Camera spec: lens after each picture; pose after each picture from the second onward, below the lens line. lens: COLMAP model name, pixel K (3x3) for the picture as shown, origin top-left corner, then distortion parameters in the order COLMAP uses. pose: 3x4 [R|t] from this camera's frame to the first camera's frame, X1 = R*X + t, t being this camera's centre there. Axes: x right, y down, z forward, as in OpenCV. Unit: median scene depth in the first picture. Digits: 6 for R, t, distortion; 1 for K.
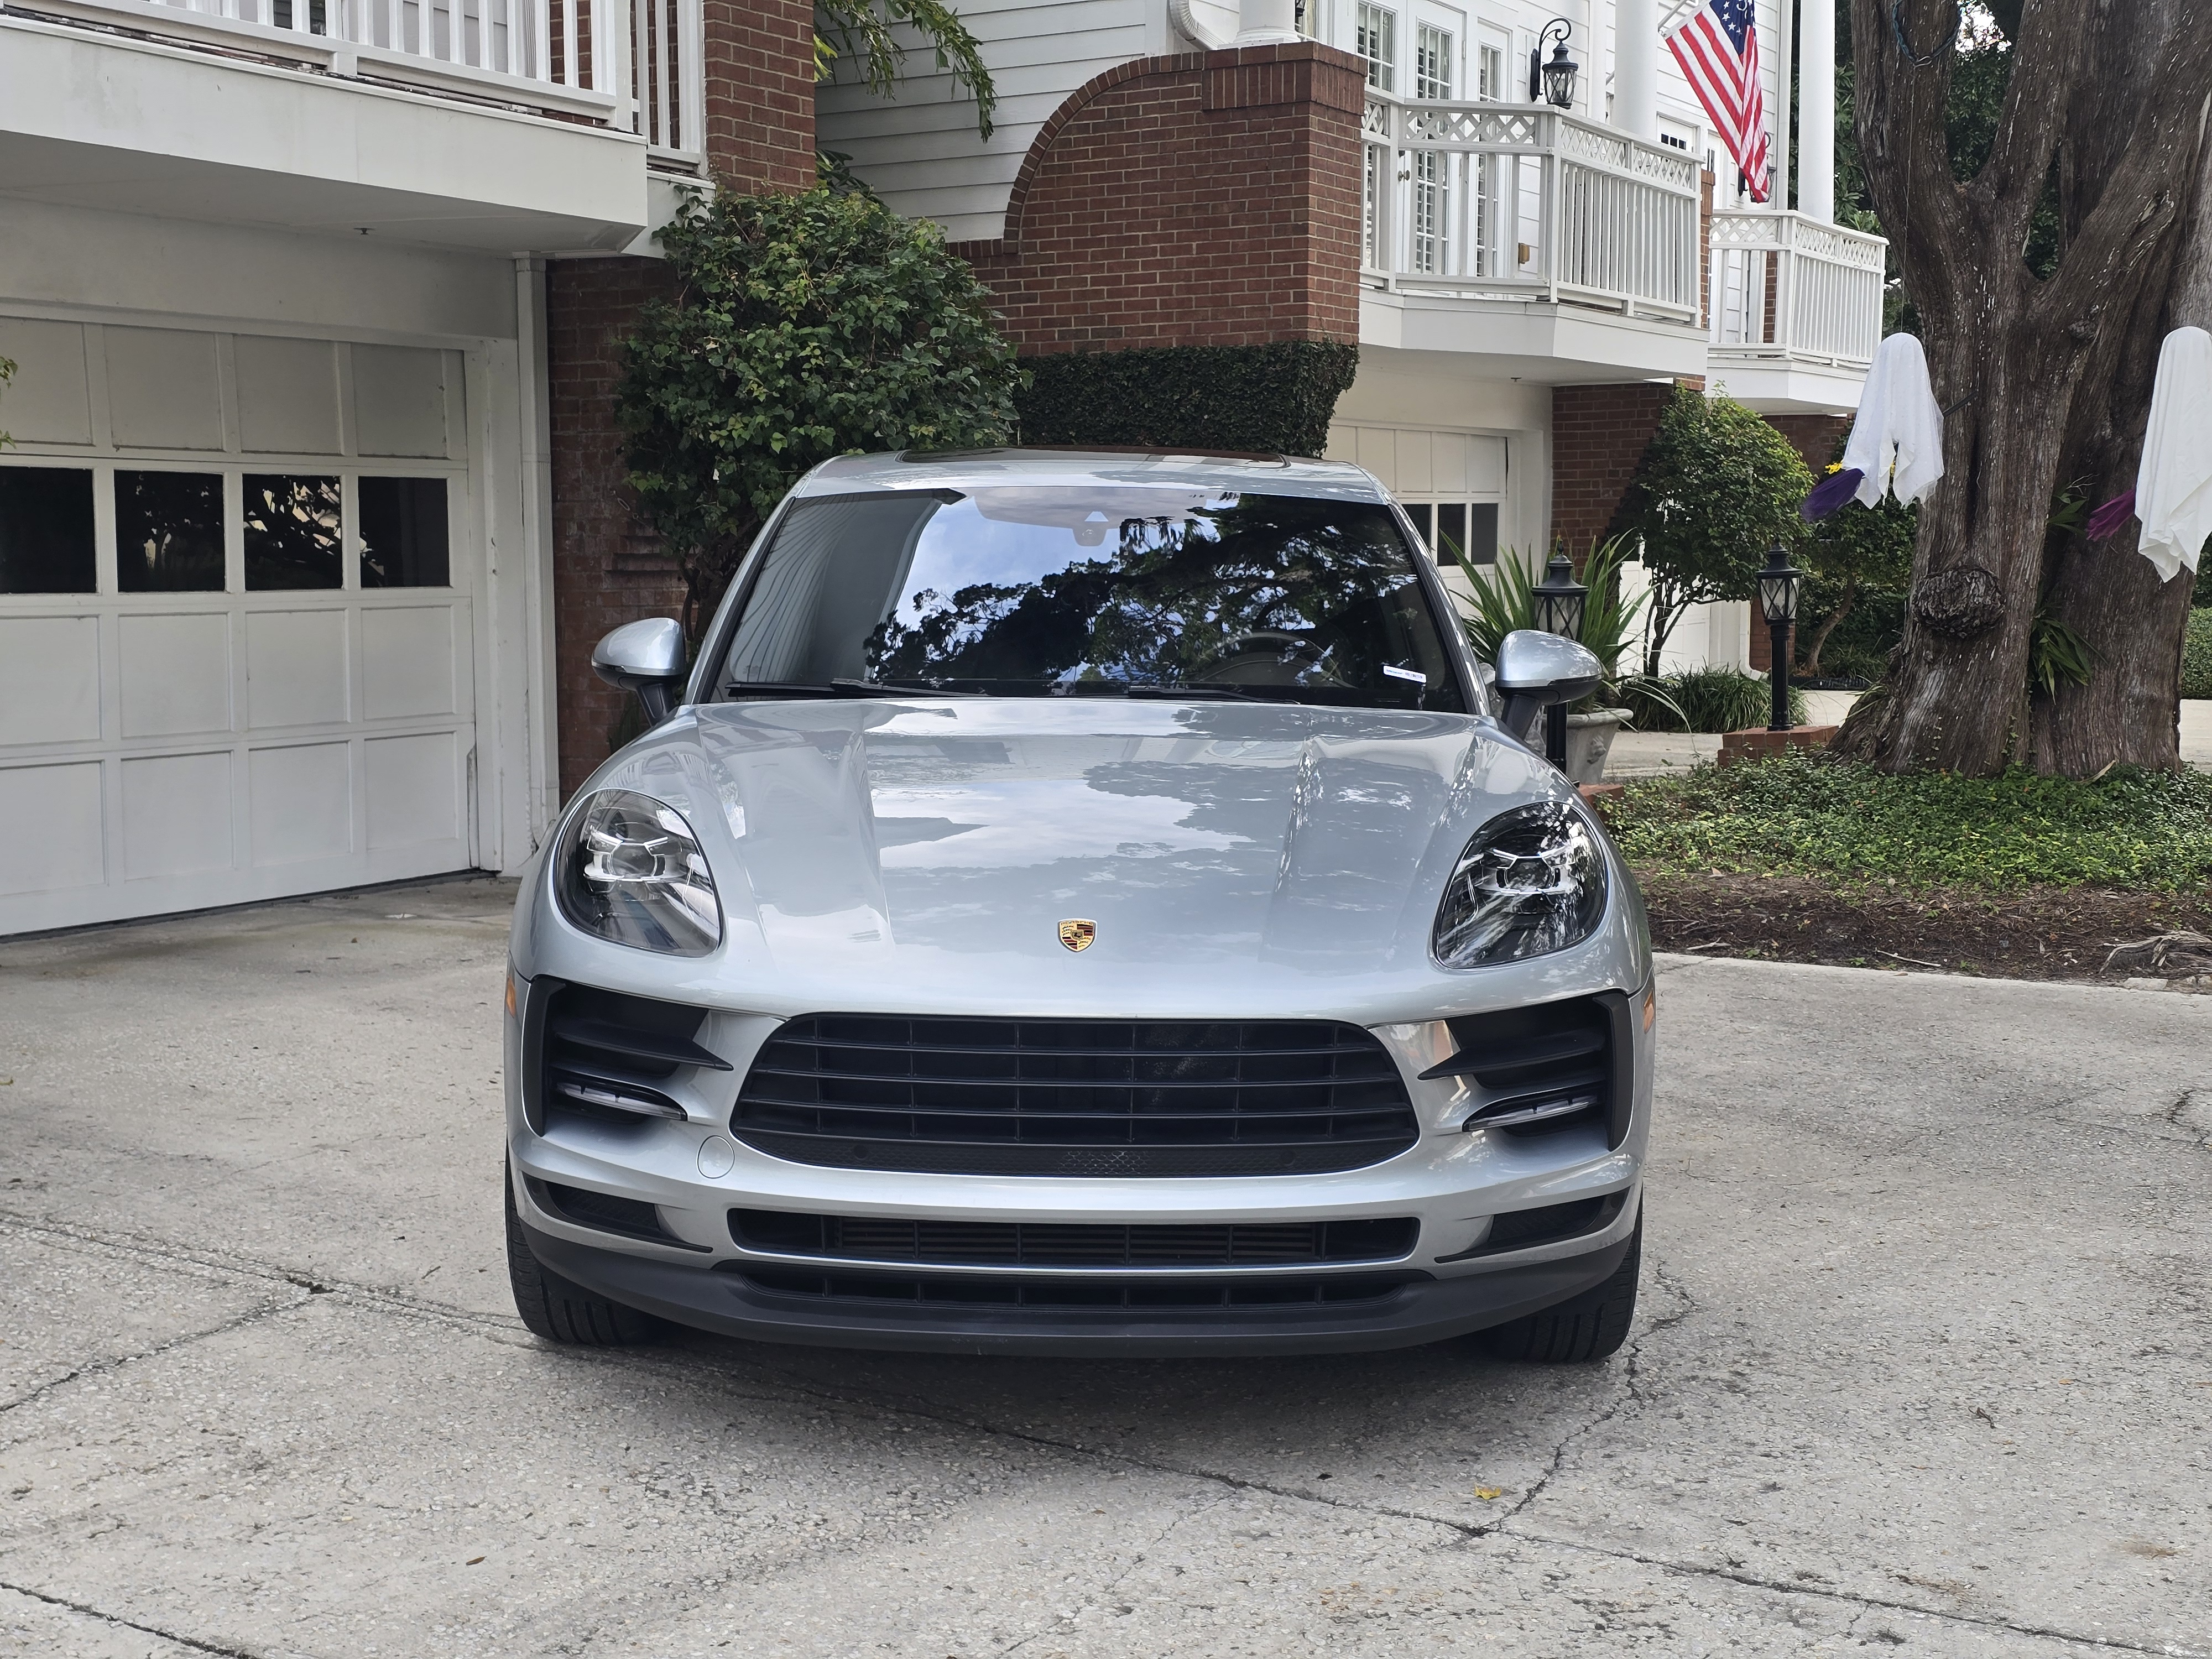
lens RADIAL K [[2919.6, 0, 1094.0], [0, 2919.6, 834.1], [0, 0, 1]] dist [0.080326, 0.000000]
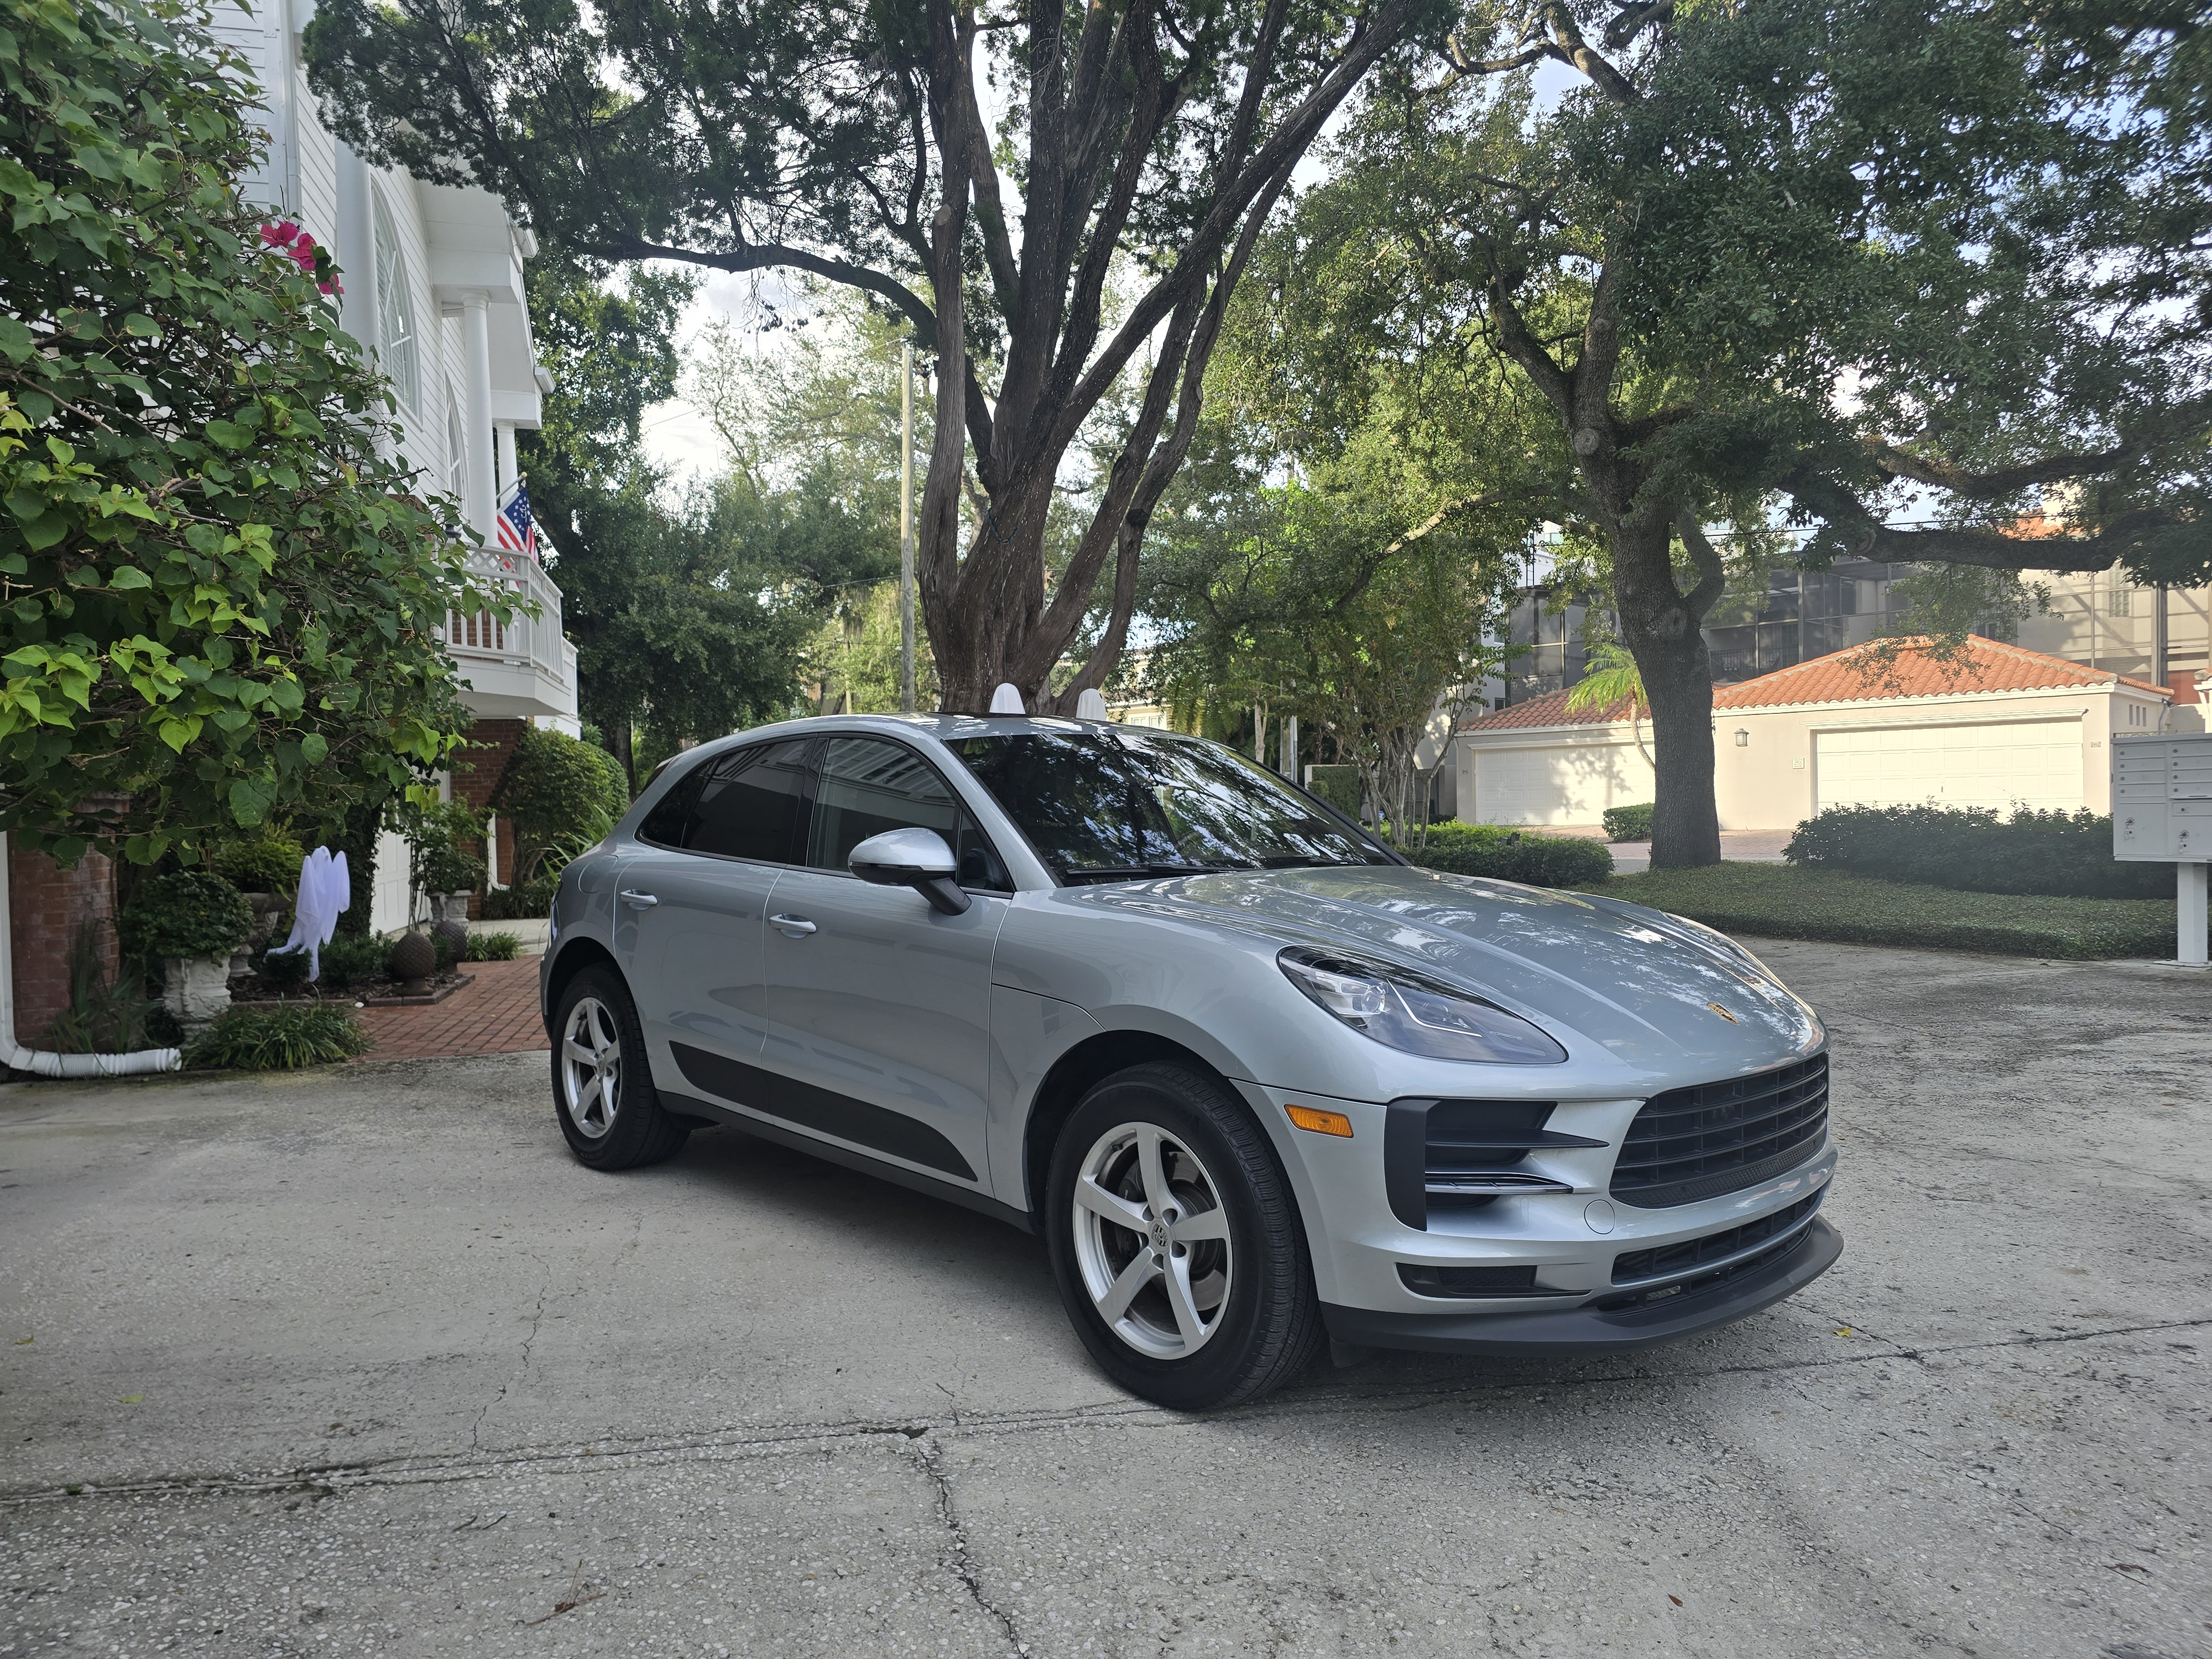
lens RADIAL K [[1464.0, 0, 1108.8], [0, 1464.0, 839.1], [0, 0, 1]] dist [0.052841, -0.034740]
pose [[0.733085, -0.025790, 0.679648, -0.359287], [0.083421, 0.995145, -0.052219, -0.019065], [-0.675001, 0.094977, 0.731678, 0.325632]]
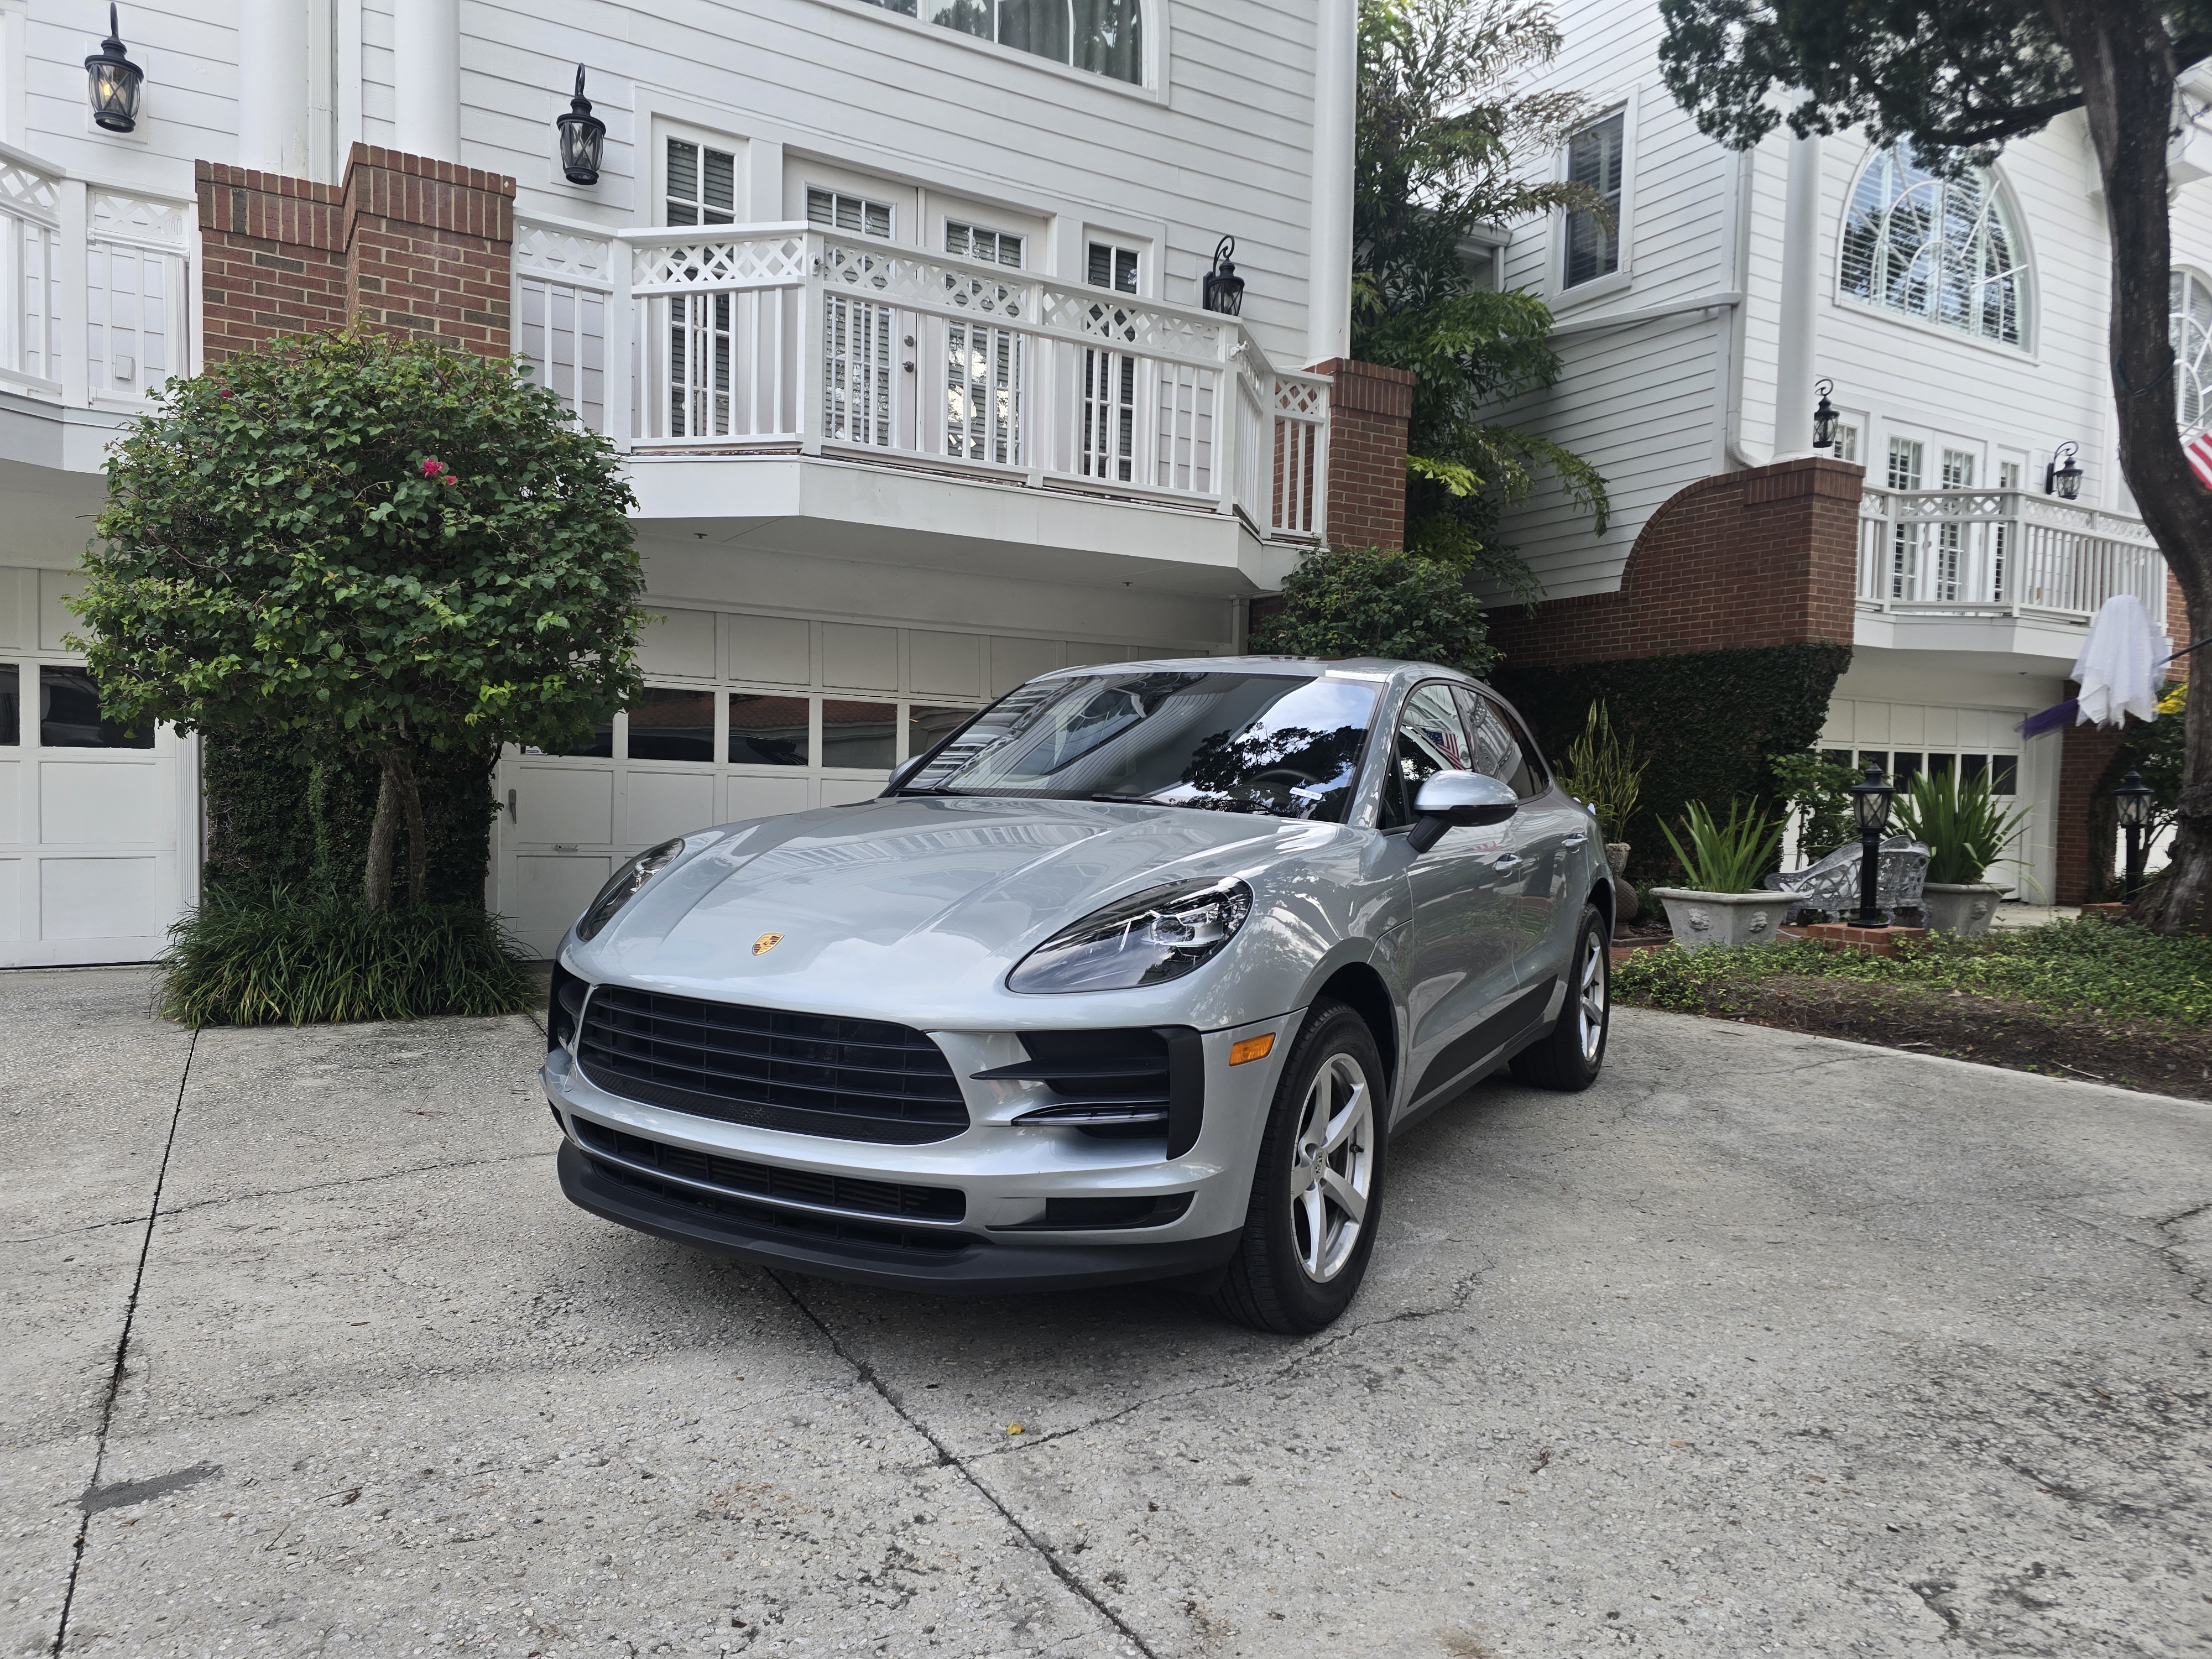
lens RADIAL K [[1464.0, 0, 1093.4], [0, 1464.0, 822.2], [0, 0, 1]] dist [0.052841, -0.034740]
pose [[0.873855, 0.032062, -0.485128, 0.226630], [-0.070056, 0.995714, -0.060384, 0.004311], [0.481113, 0.086753, 0.872356, 0.231293]]
